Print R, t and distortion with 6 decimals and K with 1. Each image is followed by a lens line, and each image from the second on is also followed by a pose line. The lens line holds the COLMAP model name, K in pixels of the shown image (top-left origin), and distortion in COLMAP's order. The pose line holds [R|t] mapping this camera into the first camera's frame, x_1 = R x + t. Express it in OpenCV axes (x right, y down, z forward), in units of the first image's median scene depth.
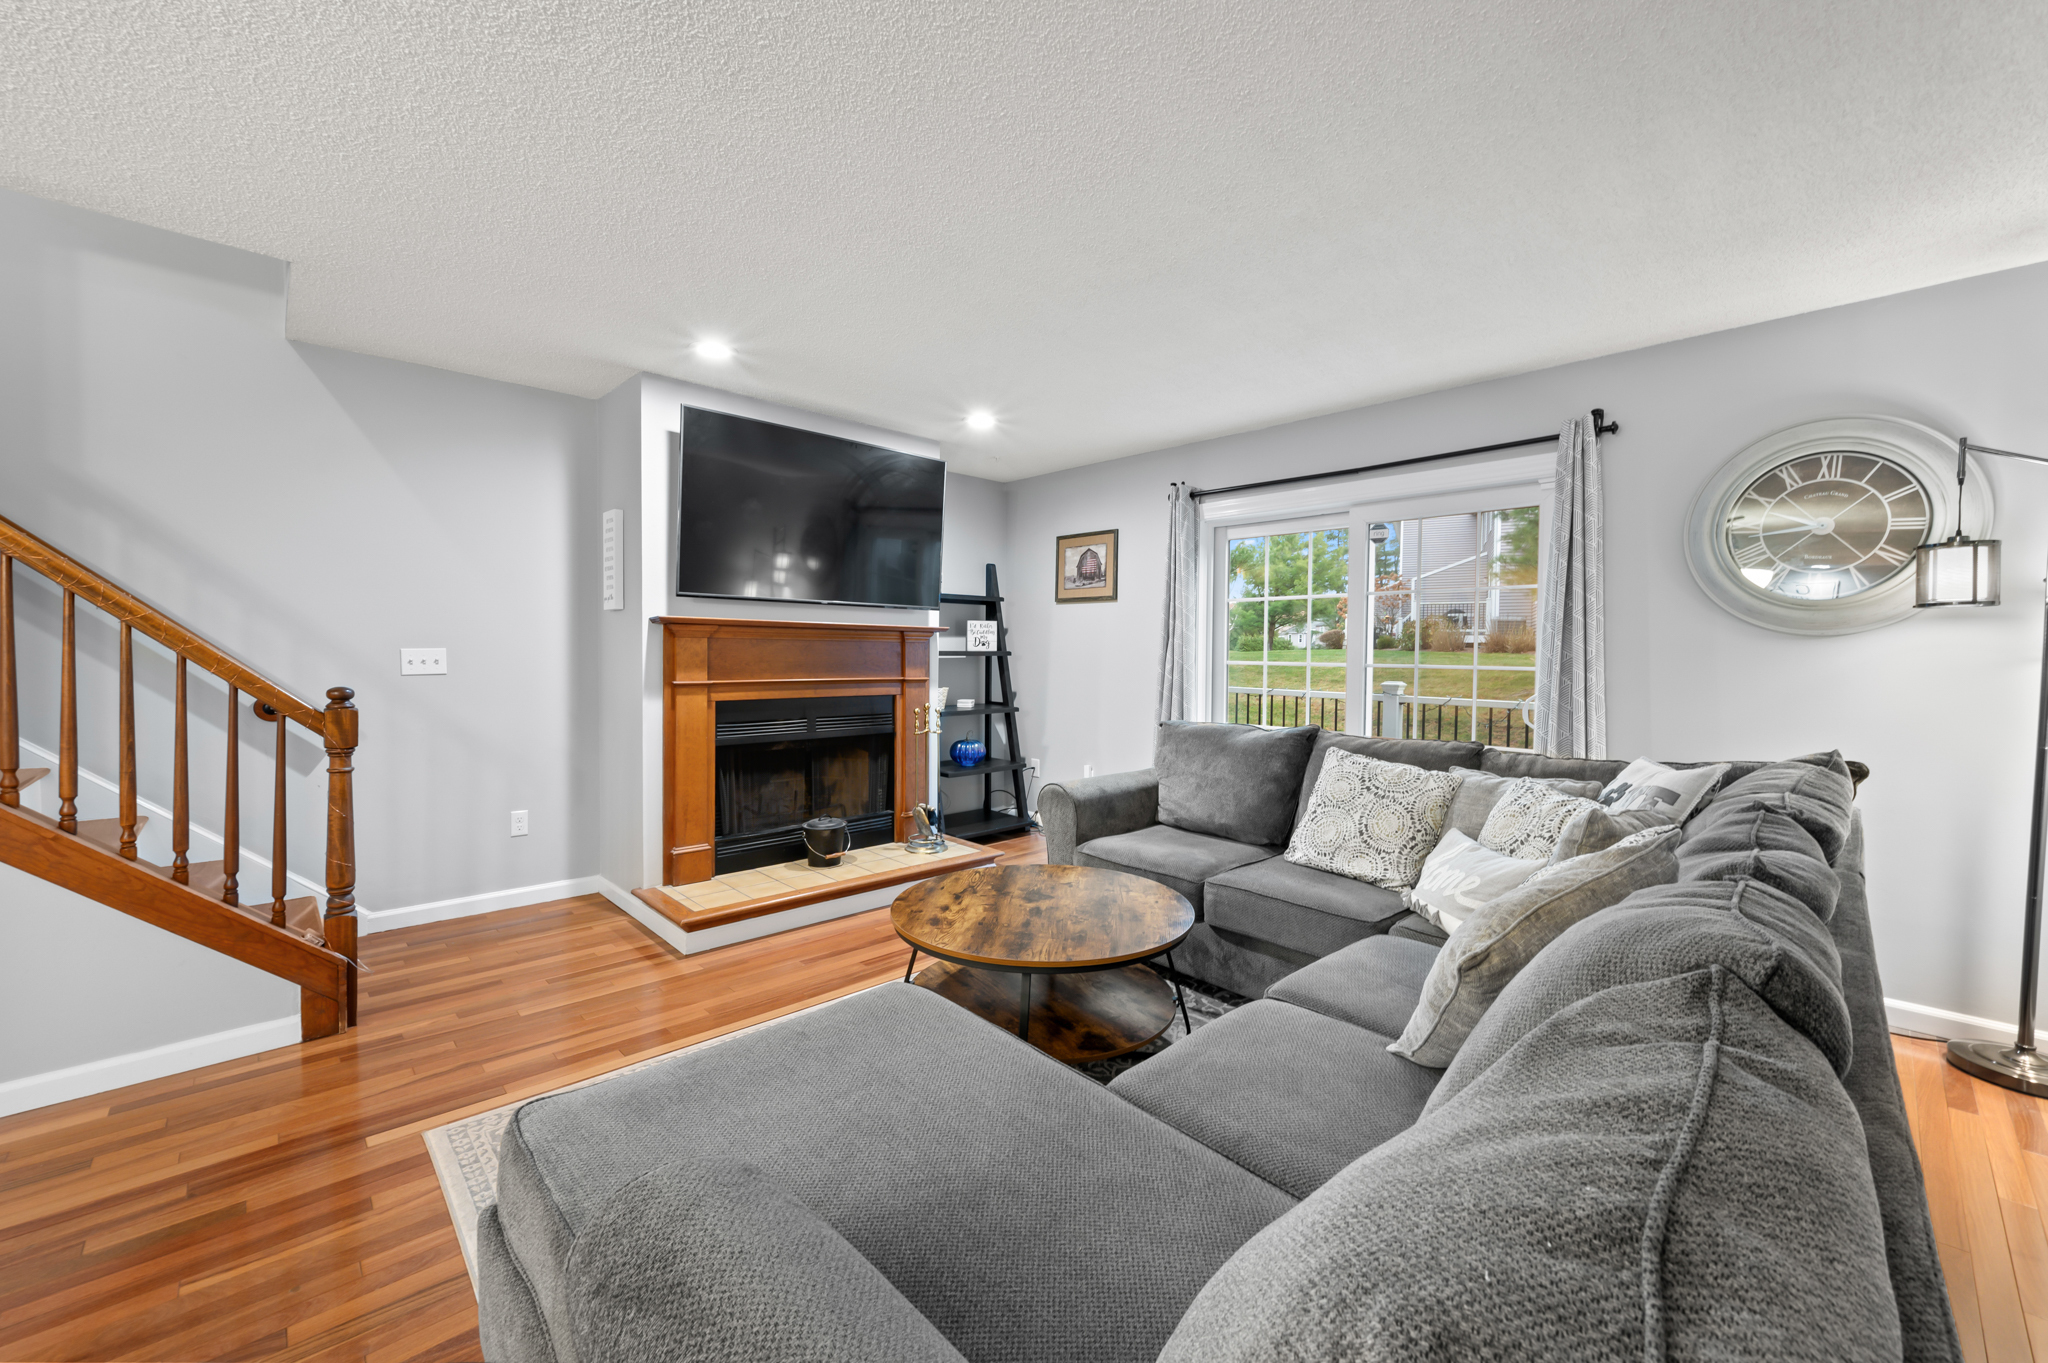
lens RADIAL K [[806.6, 0, 1029.9], [0, 806.6, 677.6], [0, 0, 1]] dist [-0.000559, -0.000043]
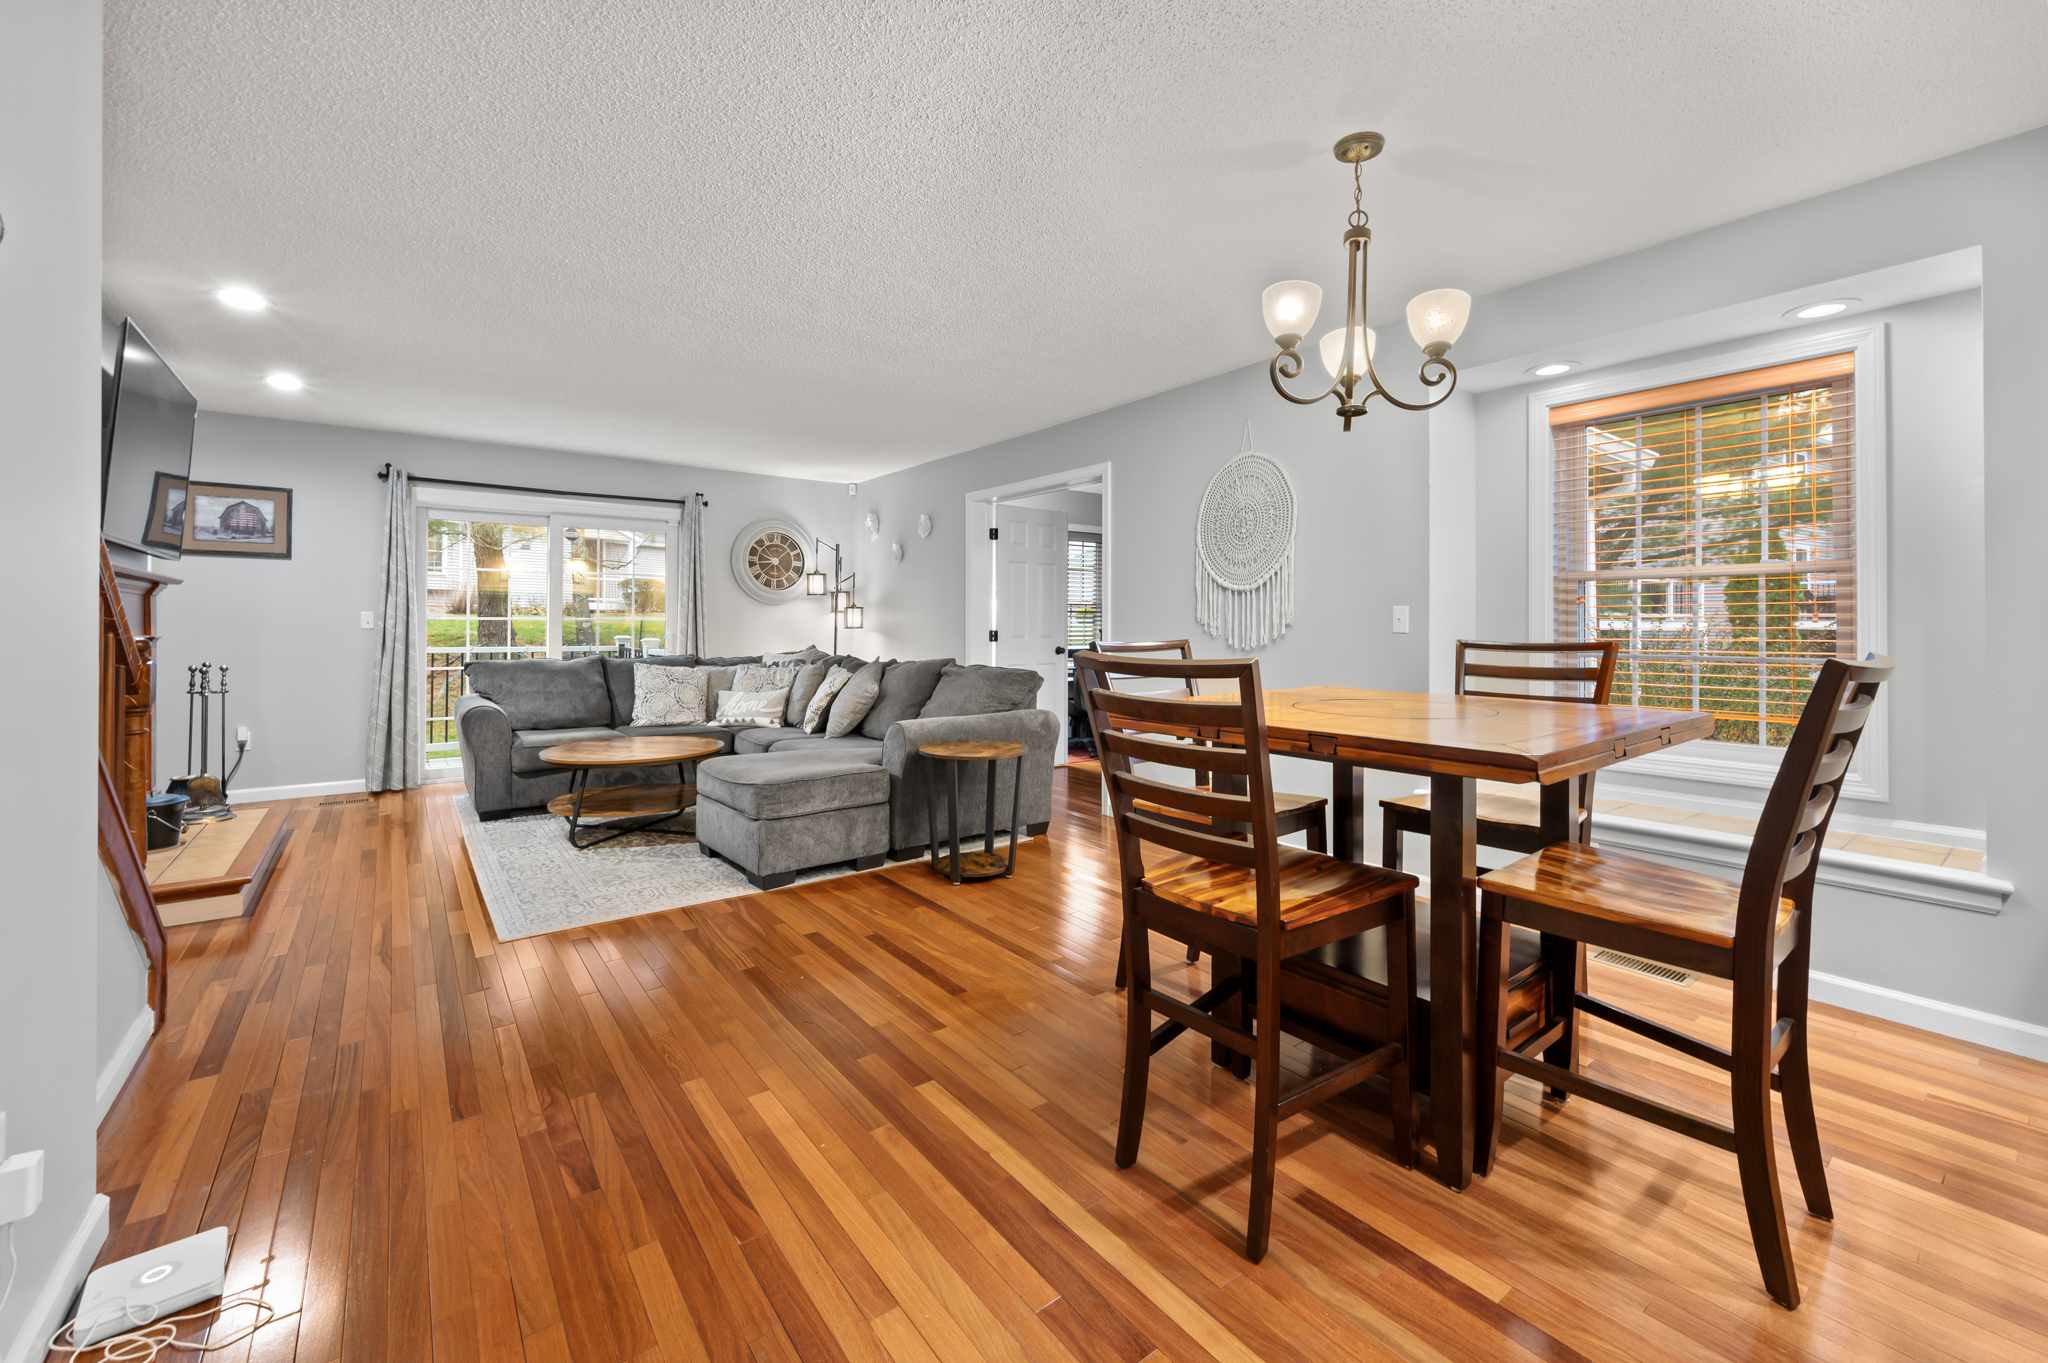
lens RADIAL K [[835.2, 0, 1031.6], [0, 835.2, 617.4], [0, 0, 1]] dist [-0.000923, -0.000172]
pose [[0.103964, -0.000068, 0.994581, -1.160348], [0.032468, 0.999467, -0.003326, 0.017558], [-0.994051, 0.032638, 0.103910, -0.053020]]
